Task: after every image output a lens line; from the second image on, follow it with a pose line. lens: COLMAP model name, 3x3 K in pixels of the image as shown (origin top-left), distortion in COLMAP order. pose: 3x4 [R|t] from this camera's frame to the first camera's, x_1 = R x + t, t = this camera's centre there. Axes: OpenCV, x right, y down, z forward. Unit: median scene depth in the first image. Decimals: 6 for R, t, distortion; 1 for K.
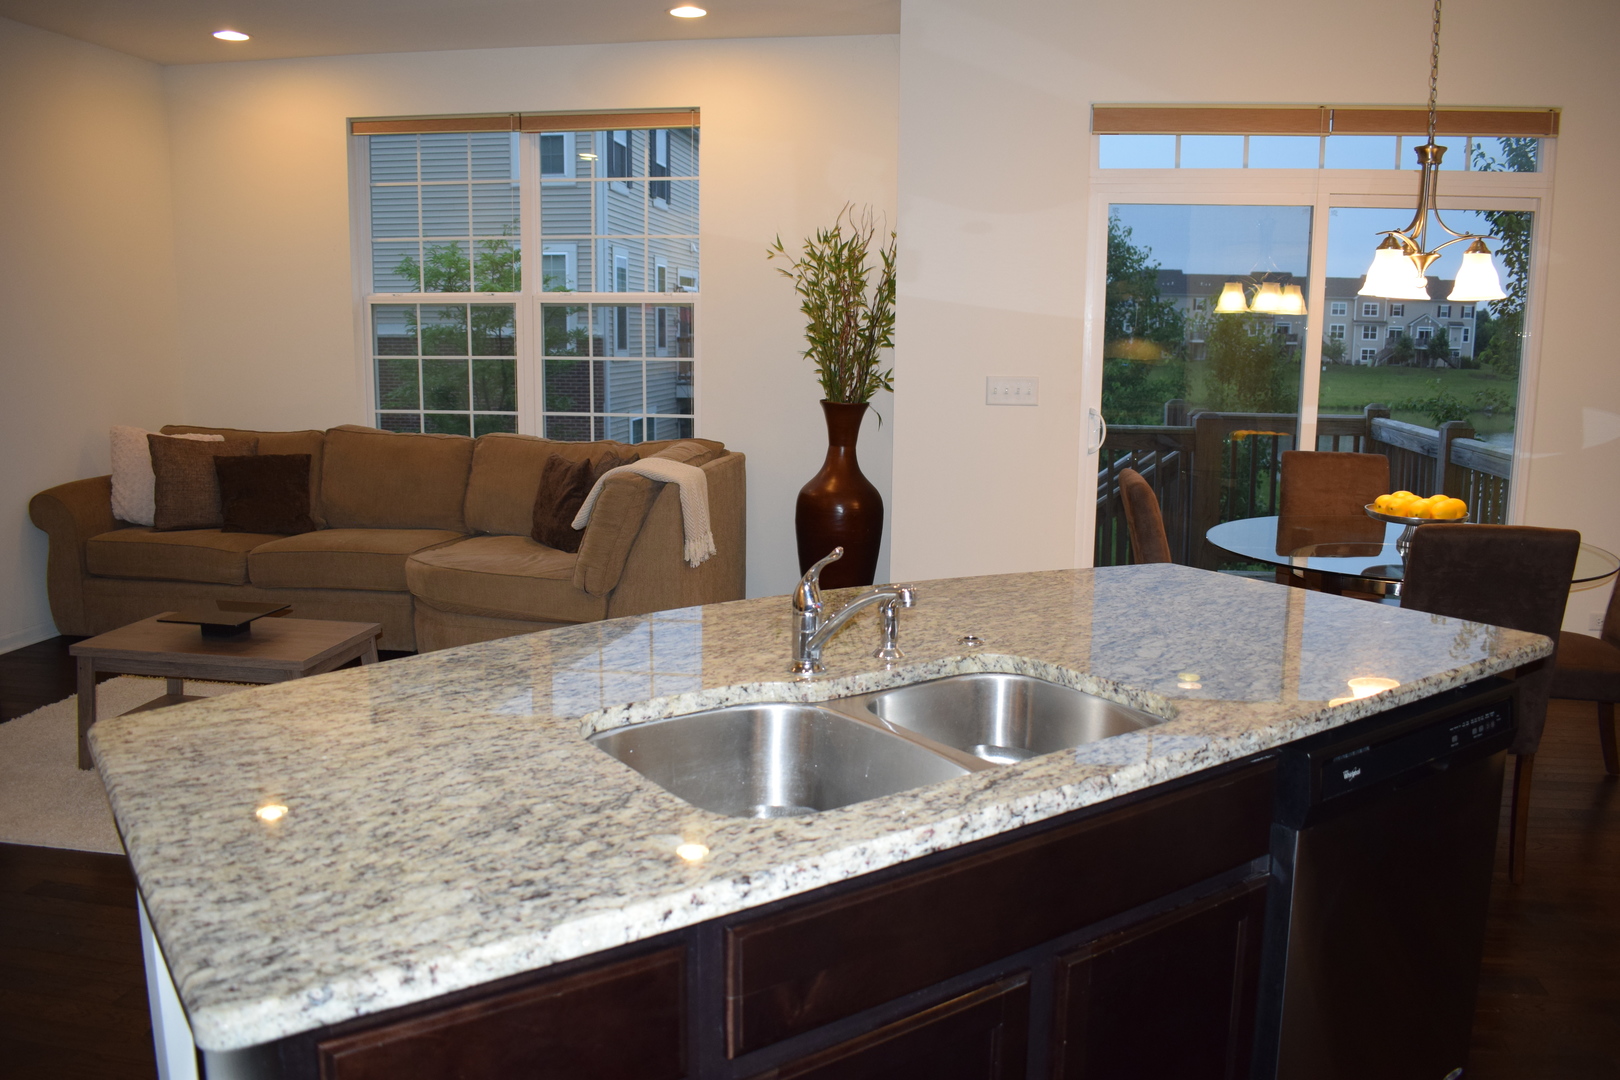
lens RADIAL K [[1267.3, 0, 812.6], [0, 1267.3, 525.2], [0, 0, 1]] dist [-0.089582, 0.006161]
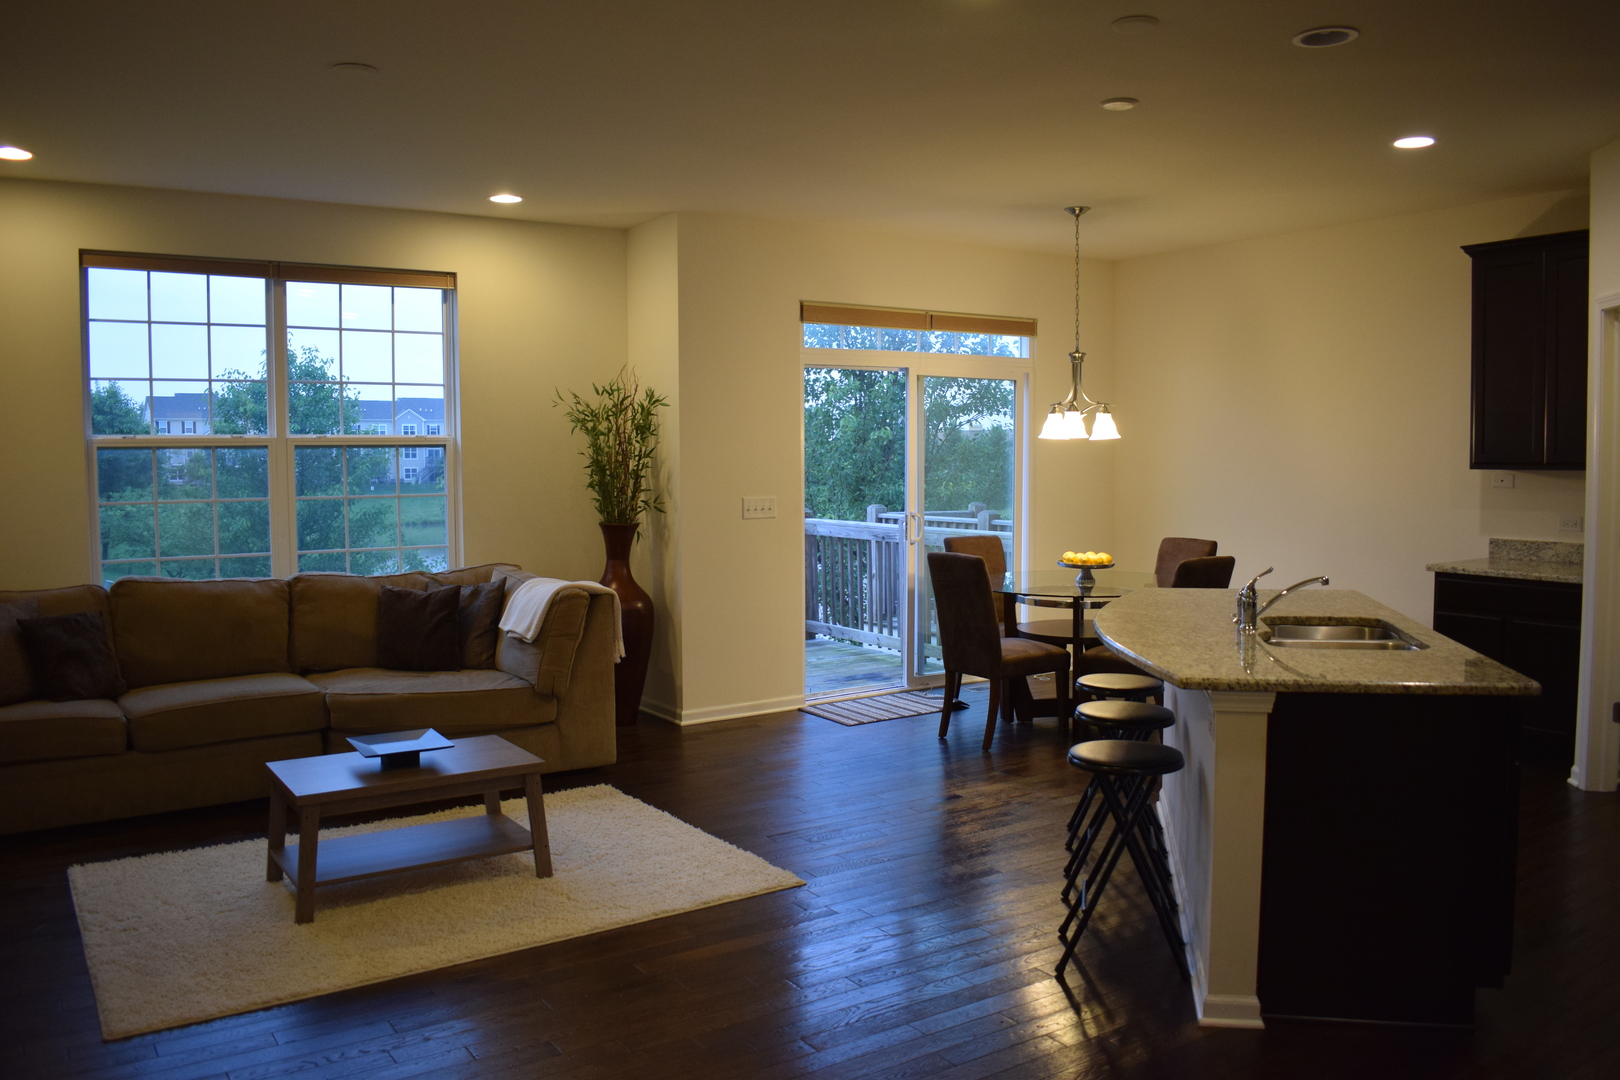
lens RADIAL K [[1267.3, 0, 819.4], [0, 1267.3, 536.5], [0, 0, 1]] dist [-0.089582, 0.006161]
pose [[0.728807, -0.058641, 0.682203, -0.665748], [0.117733, 0.992220, -0.040487, -0.012458], [-0.674521, 0.109824, 0.730041, -0.022720]]
